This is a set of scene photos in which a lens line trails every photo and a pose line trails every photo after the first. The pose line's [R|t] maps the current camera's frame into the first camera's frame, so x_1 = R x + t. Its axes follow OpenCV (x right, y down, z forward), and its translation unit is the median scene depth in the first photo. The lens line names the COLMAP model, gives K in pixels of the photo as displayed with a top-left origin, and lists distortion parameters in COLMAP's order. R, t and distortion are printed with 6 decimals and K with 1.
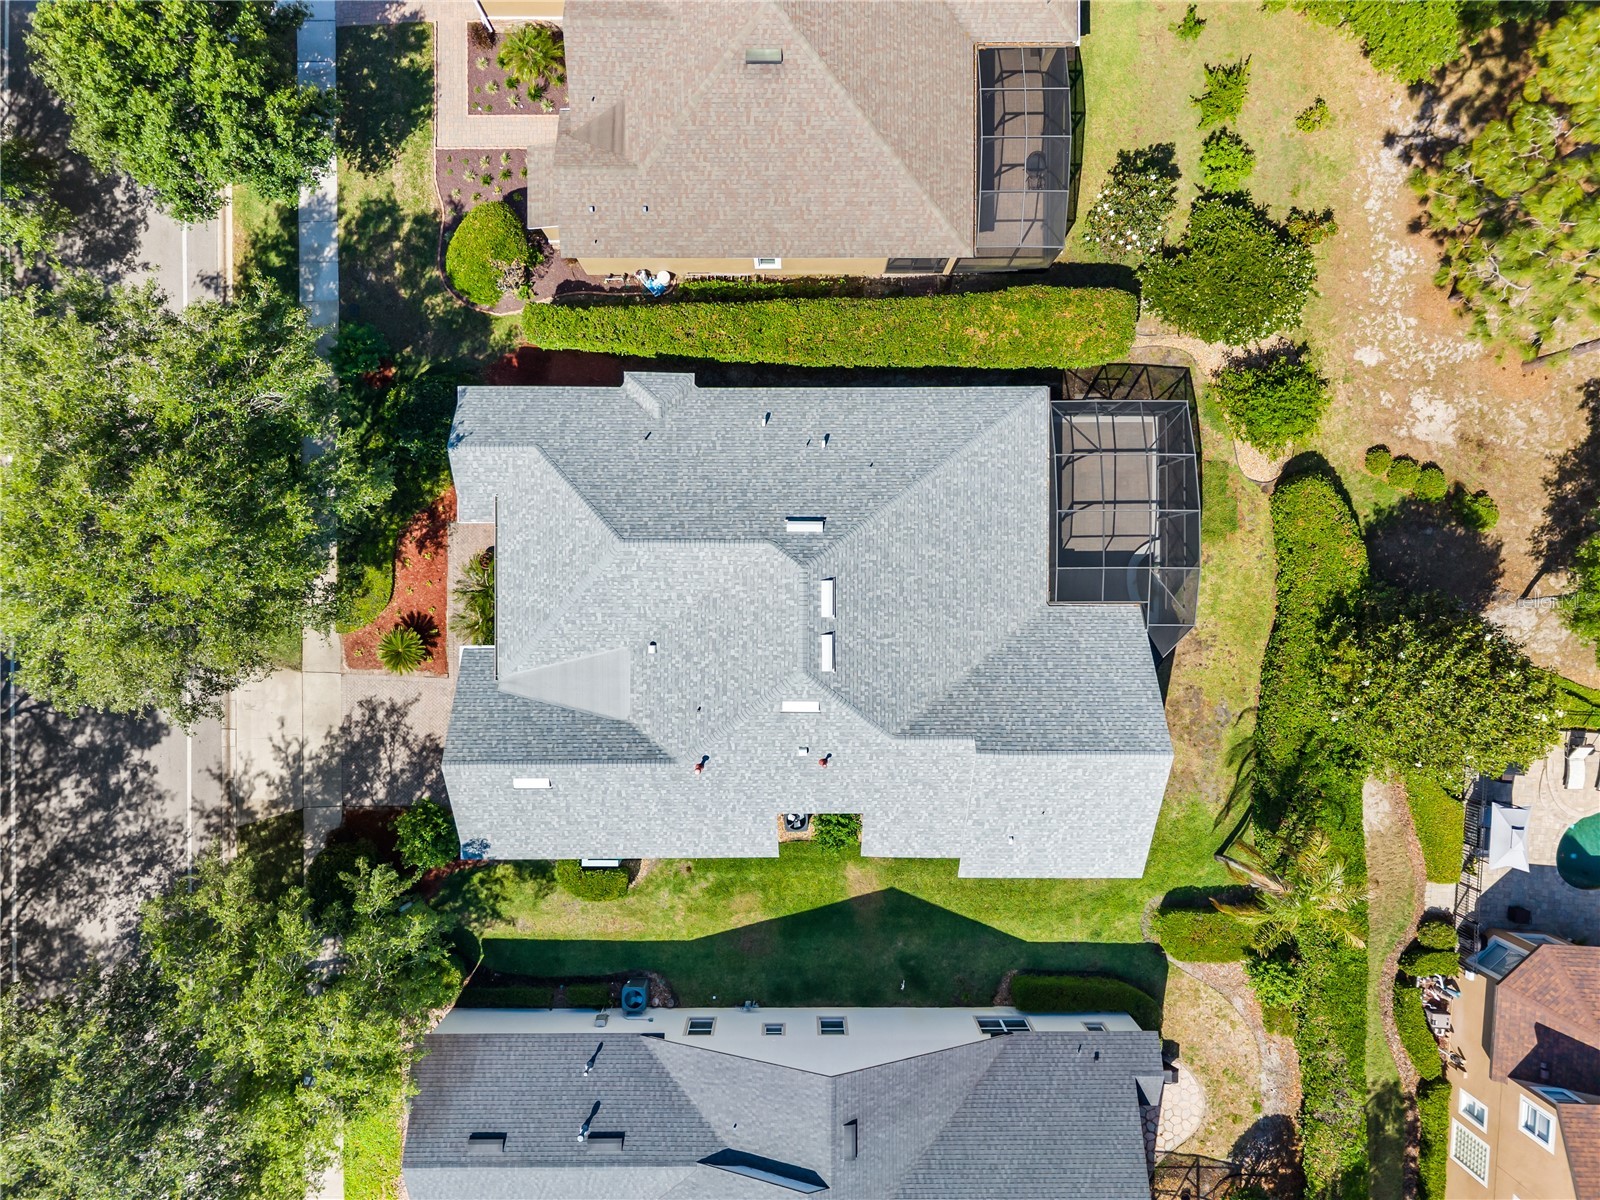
lens RADIAL K [[1066.2, 0, 802.4], [0, 1066.2, 597.6], [0, 0, 1]] dist [0.025430, -0.028025]
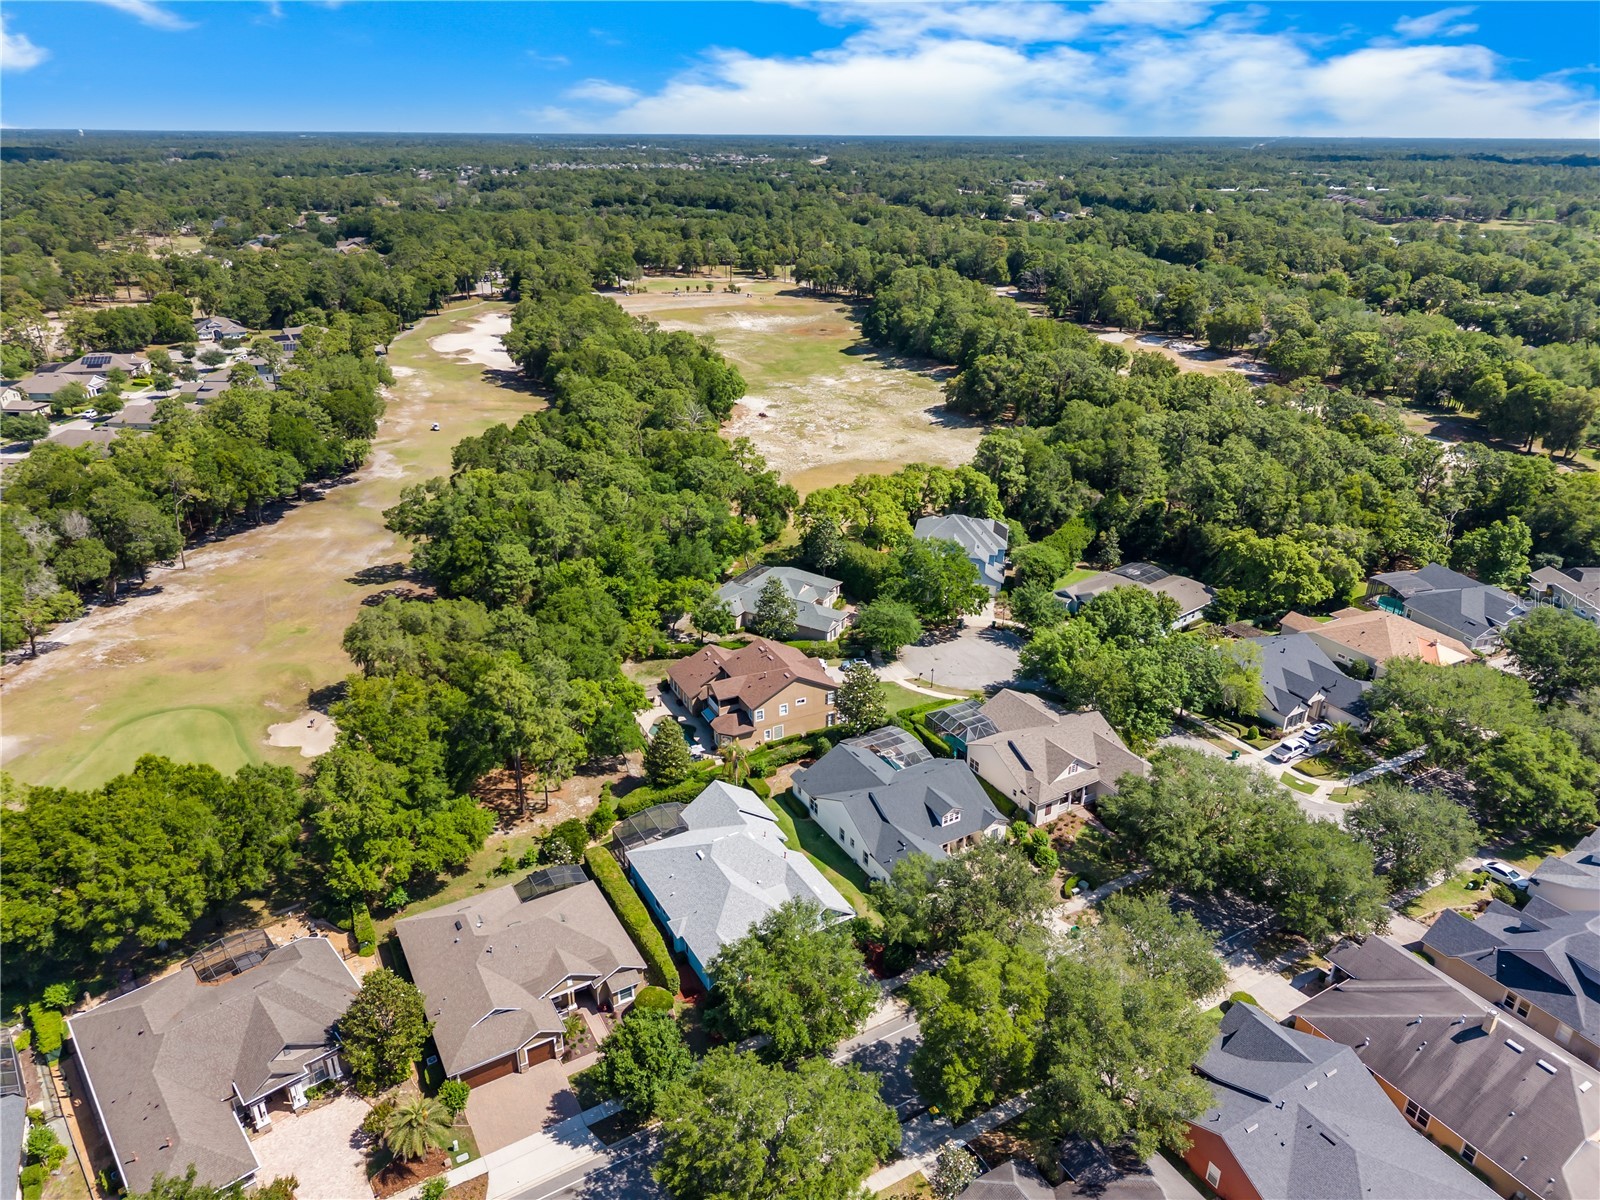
lens RADIAL K [[1066.2, 0, 792.3], [0, 1066.2, 604.4], [0, 0, 1]] dist [0.025430, -0.028025]
pose [[-0.502618, -0.357936, 0.786929, -2.038174], [0.864501, -0.204275, 0.459249, -0.986073], [-0.003631, 0.911128, 0.412108, -0.864031]]
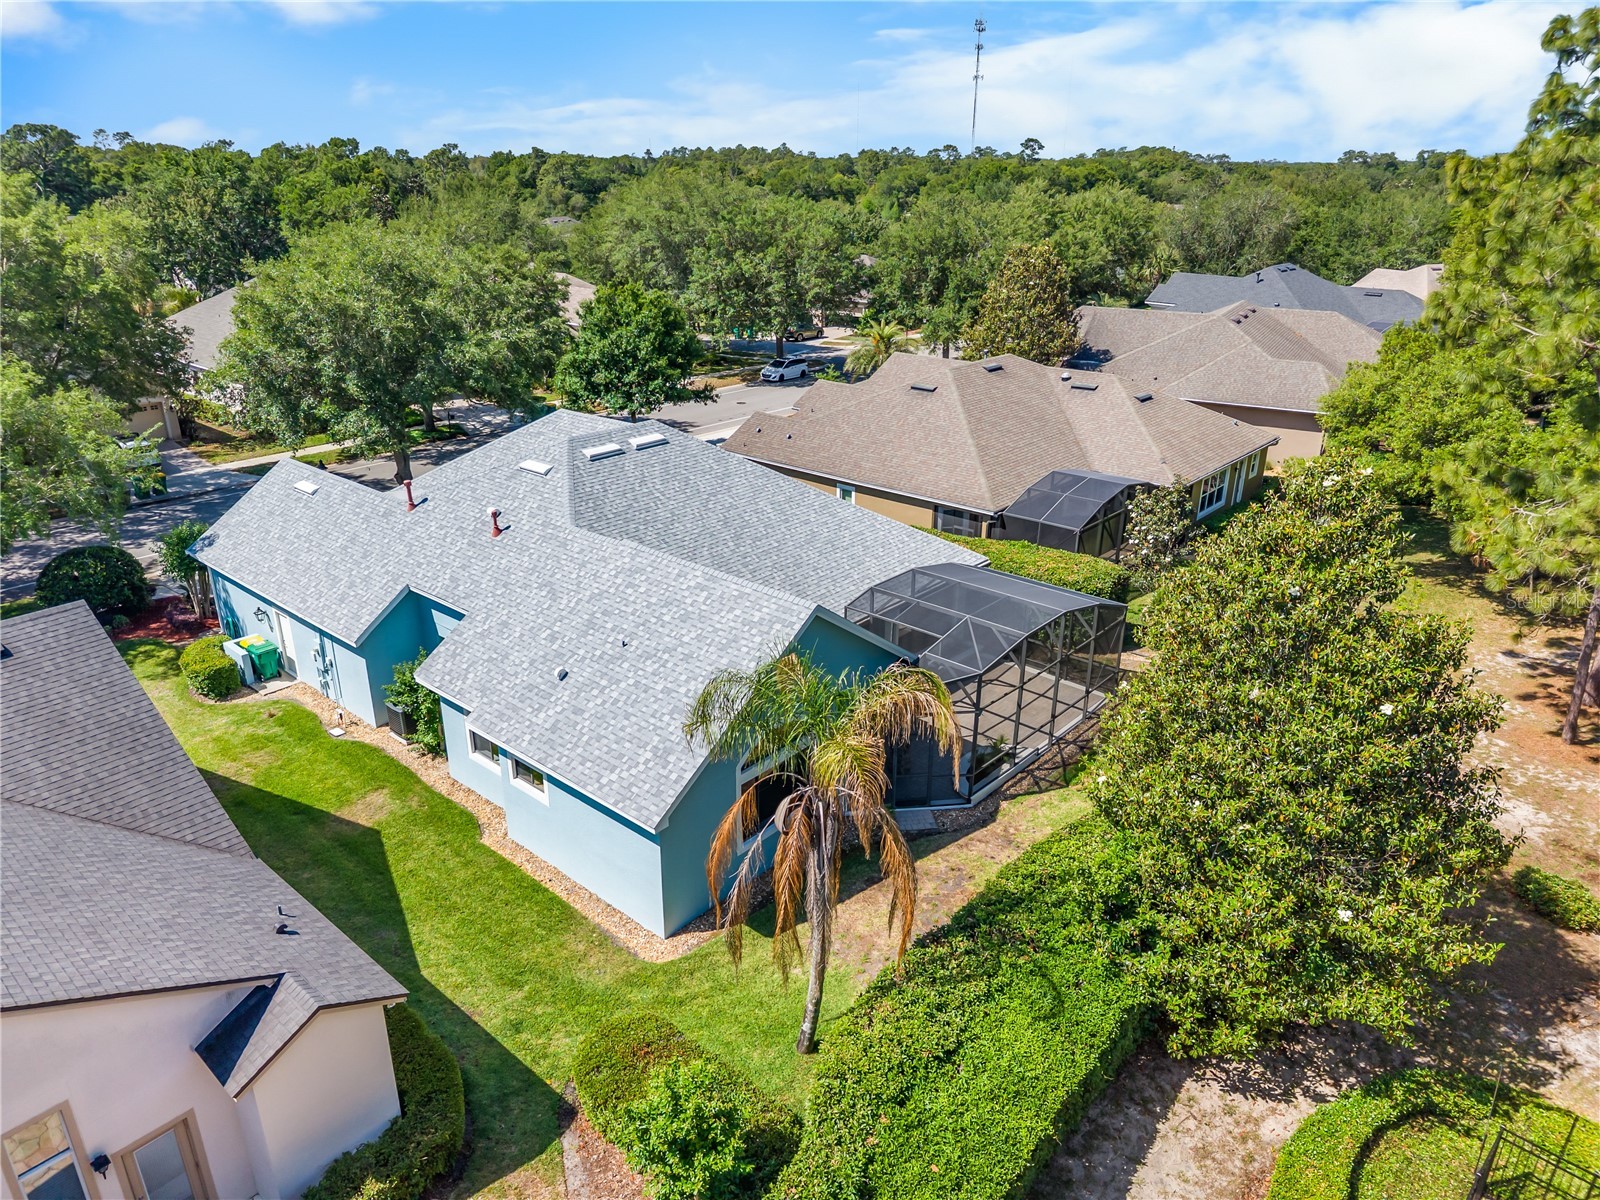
lens RADIAL K [[1066.2, 0, 802.3], [0, 1066.2, 598.6], [0, 0, 1]] dist [0.025430, -0.028025]
pose [[0.753779, 0.247938, -0.608559, 0.628473], [-0.657102, 0.276183, -0.701384, 0.521396], [-0.005826, 0.928574, 0.371101, 0.646620]]
